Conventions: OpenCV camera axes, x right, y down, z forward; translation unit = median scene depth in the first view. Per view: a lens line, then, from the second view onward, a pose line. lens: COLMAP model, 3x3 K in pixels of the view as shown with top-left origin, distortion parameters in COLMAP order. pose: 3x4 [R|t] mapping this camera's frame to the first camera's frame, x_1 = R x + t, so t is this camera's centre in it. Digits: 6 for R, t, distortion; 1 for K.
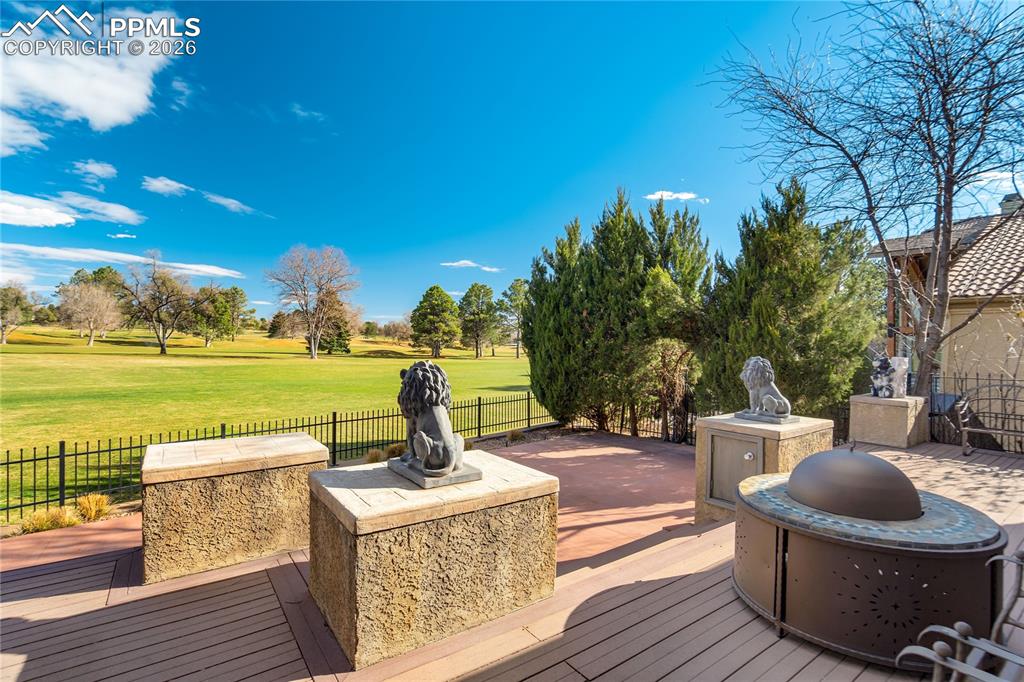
lens RADIAL K [[484.5, 0, 513.0], [0, 484.5, 372.3], [0, 0, 1]] dist [-0.039362, 0.013083]
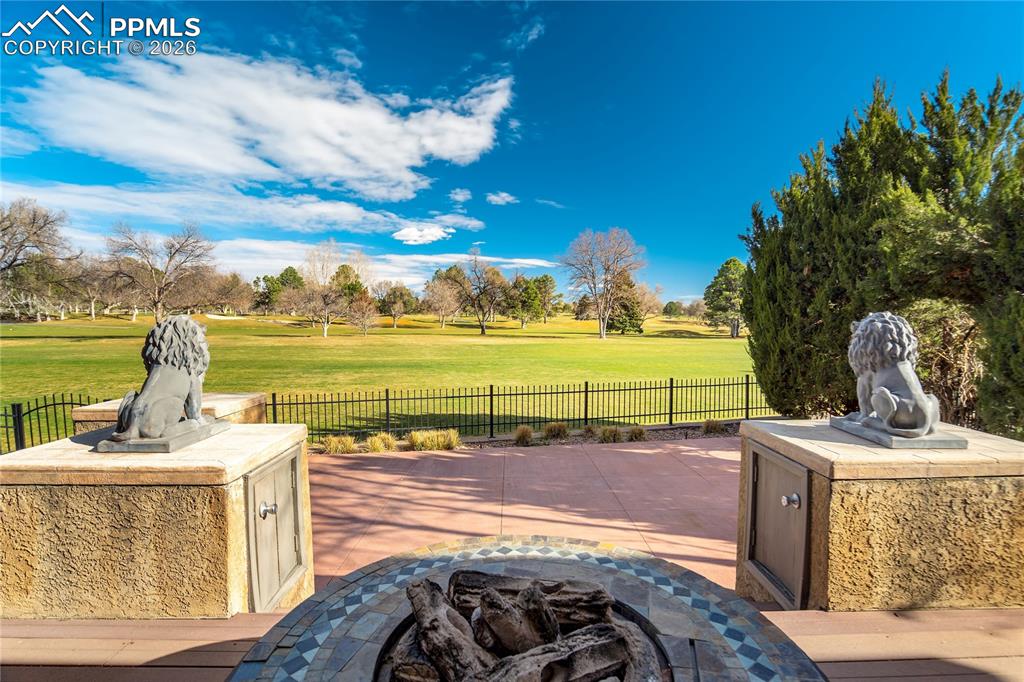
lens RADIAL K [[484.5, 0, 513.0], [0, 484.5, 372.3], [0, 0, 1]] dist [-0.039362, 0.013083]
pose [[0.820088, 0.039460, -0.570875, 0.107631], [-0.016447, 0.998833, 0.045413, 0.003599], [0.572000, -0.027854, 0.819780, 0.078991]]
